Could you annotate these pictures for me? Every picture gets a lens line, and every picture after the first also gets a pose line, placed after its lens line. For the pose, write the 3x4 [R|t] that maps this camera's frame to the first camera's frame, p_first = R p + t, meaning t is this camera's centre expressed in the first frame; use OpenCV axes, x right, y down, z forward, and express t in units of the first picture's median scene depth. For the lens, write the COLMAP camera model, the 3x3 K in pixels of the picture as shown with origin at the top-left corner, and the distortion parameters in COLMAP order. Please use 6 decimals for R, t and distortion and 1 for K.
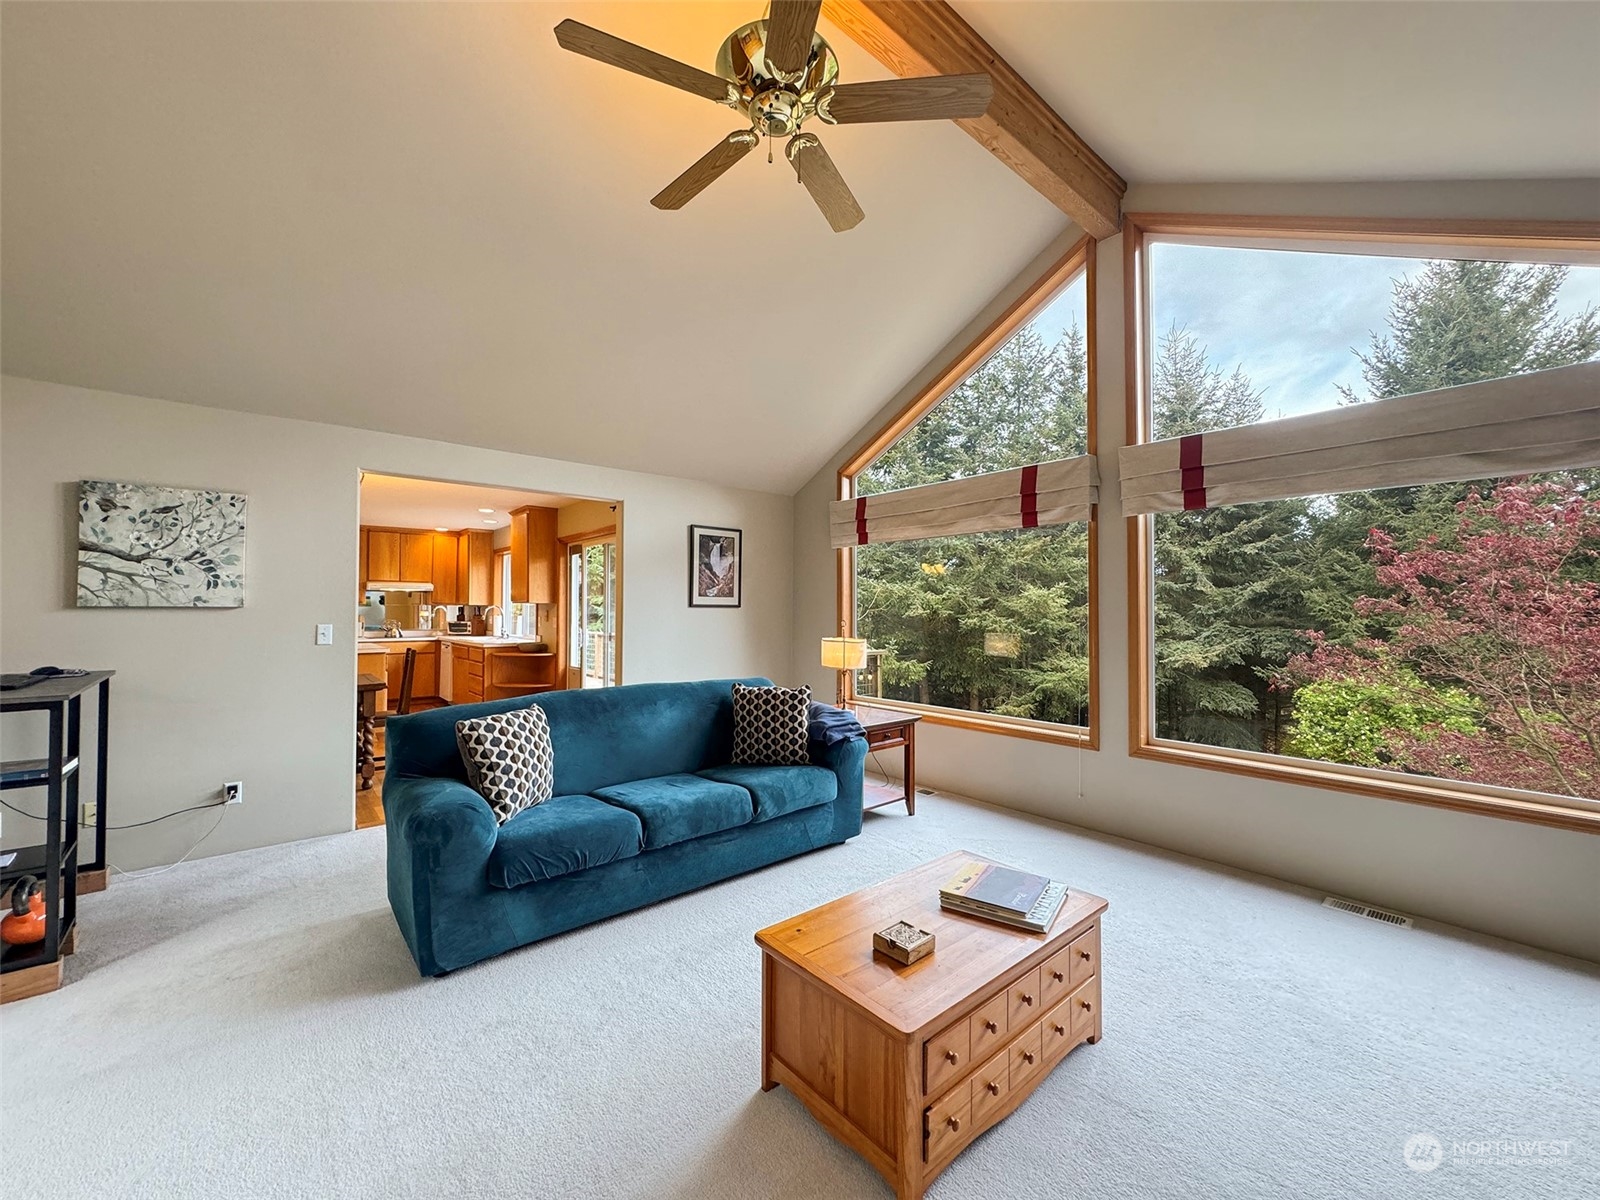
lens RADIAL K [[629.8, 0, 800.0], [0, 629.8, 600.0], [0, 0, 1]] dist [-0.013577, -0.000096]
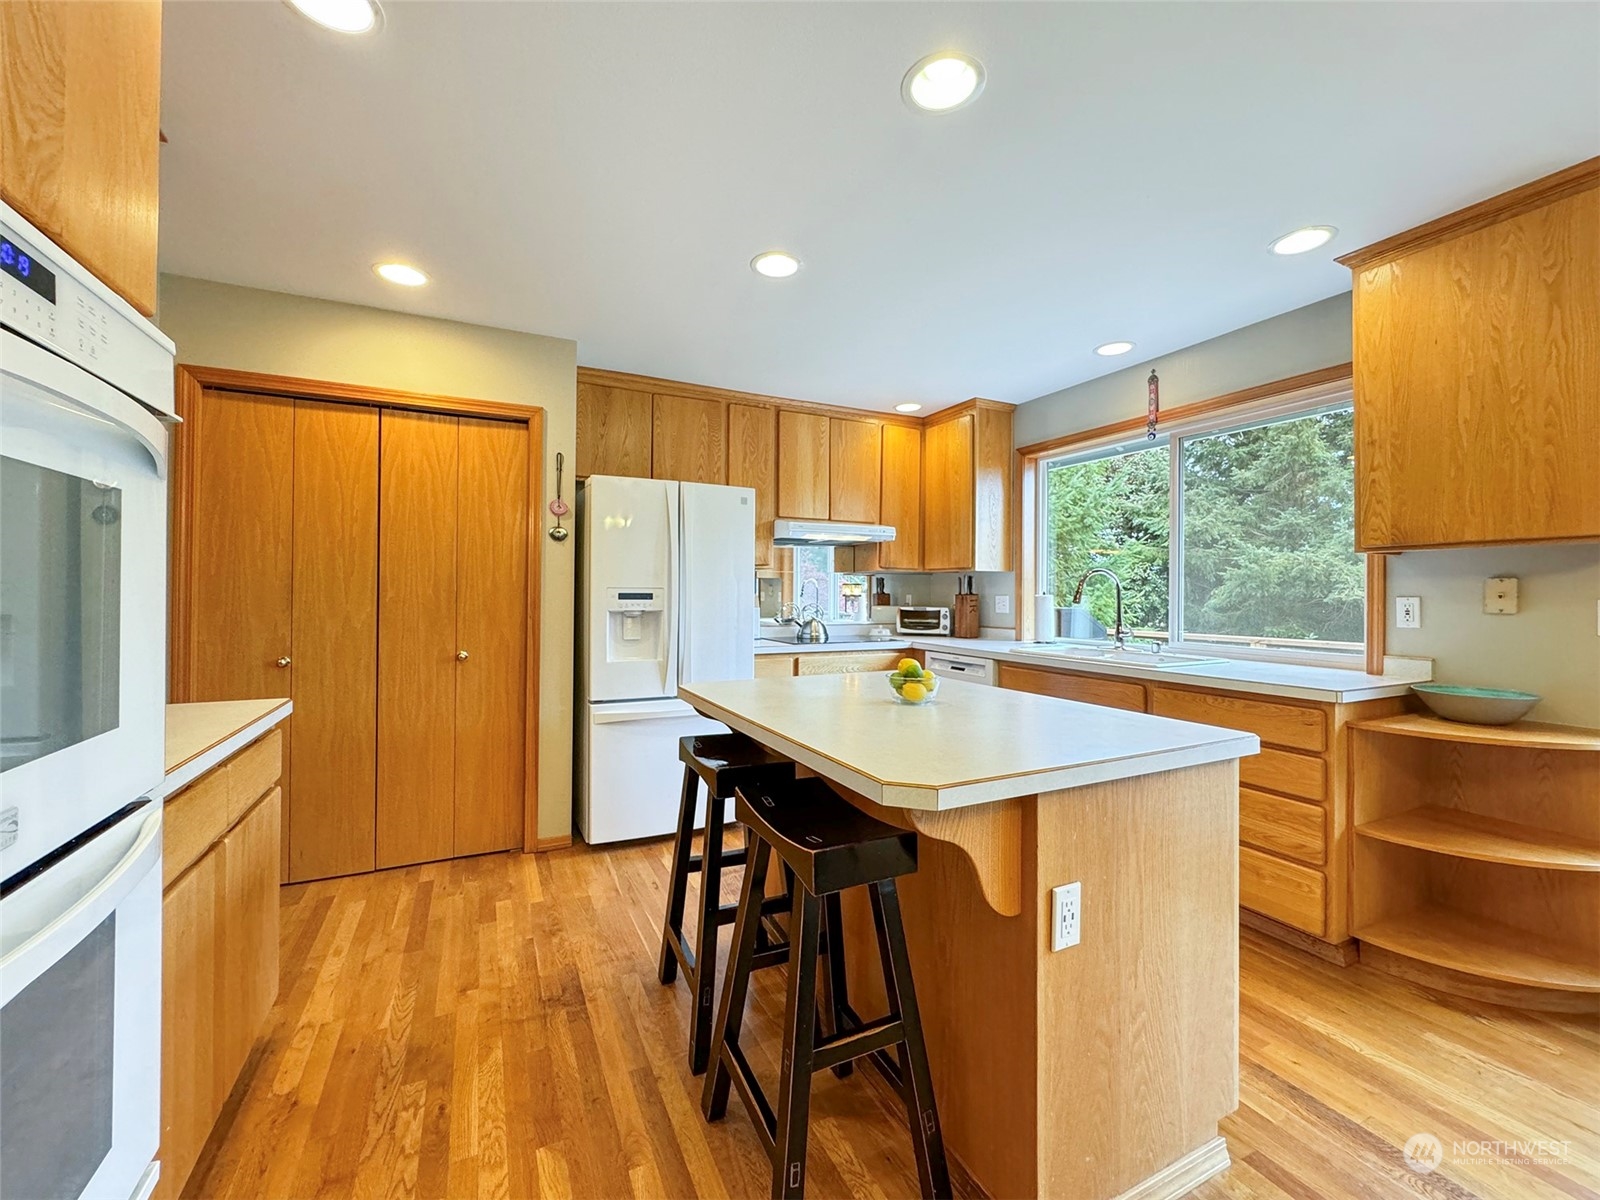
lens RADIAL K [[652.7, 0, 792.3], [0, 652.7, 590.0], [0, 0, 1]] dist [-0.001680, -0.000132]
pose [[0.968681, 0.001218, -0.248305, -0.925847], [0.001692, 0.999932, 0.011504, 0.027301], [0.248303, -0.011564, 0.968614, 0.884405]]
